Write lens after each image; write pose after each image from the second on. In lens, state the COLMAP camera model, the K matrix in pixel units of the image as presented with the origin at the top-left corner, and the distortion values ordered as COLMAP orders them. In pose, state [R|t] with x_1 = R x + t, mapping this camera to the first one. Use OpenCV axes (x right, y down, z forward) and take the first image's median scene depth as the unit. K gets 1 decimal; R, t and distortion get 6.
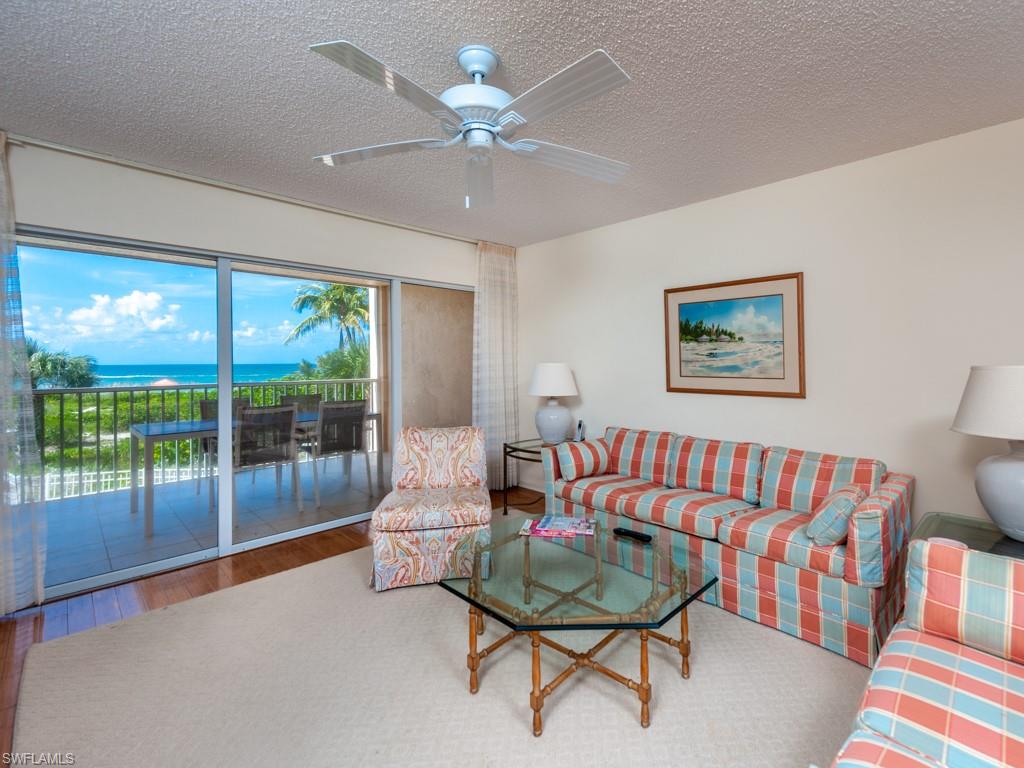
lens RADIAL K [[461.6, 0, 550.2], [0, 461.6, 354.7], [0, 0, 1]] dist [0.005001, 0.000055]
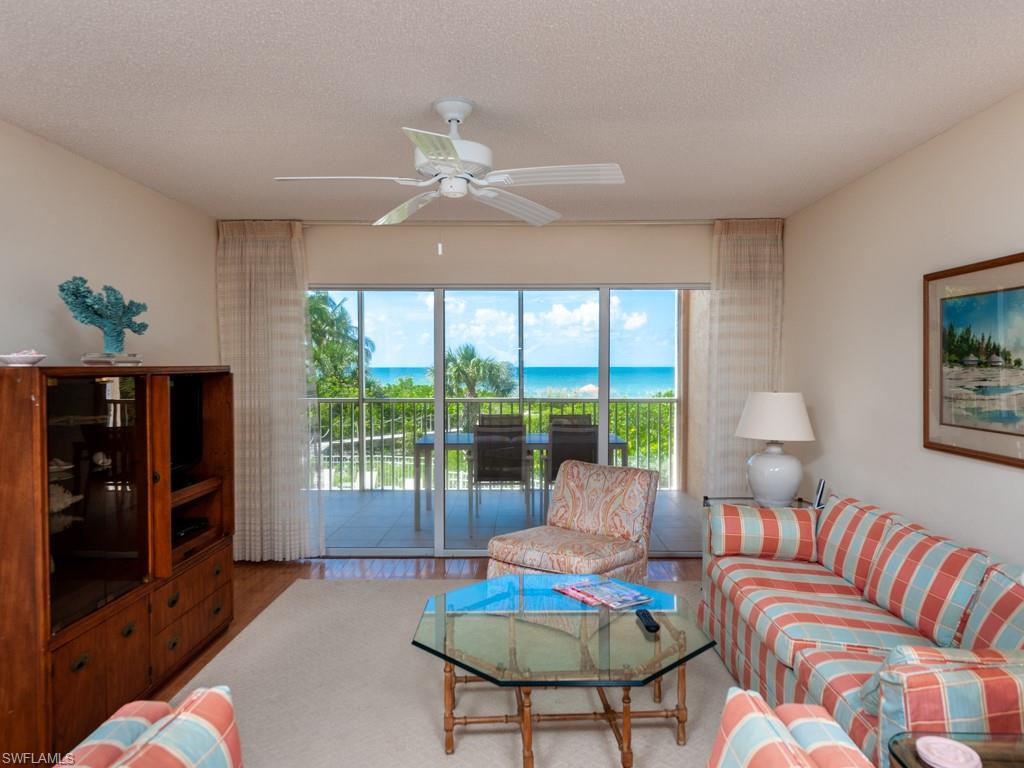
lens RADIAL K [[666.8, 0, 514.2], [0, 666.8, 387.5], [0, 0, 1]] dist [0.017981, -0.005925]
pose [[0.694218, 0.025966, -0.719296, 0.544362], [0.009779, 0.998917, 0.045498, -0.044879], [0.719698, -0.038620, 0.693212, 0.027683]]
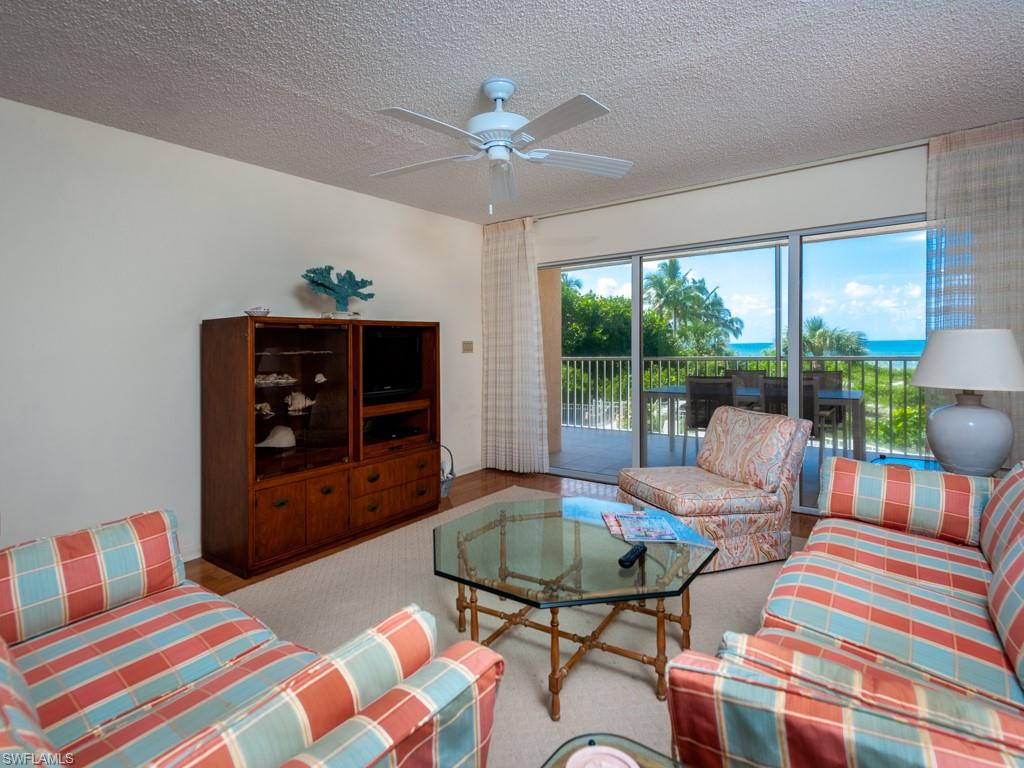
lens RADIAL K [[521.3, 0, 532.0], [0, 521.3, 356.4], [0, 0, 1]] dist [0.014396, 0.000582]
pose [[0.156444, 0.019757, -0.987489, 0.654941], [0.033743, 0.999109, 0.025336, 0.018629], [0.987110, -0.037285, 0.155638, 0.462697]]
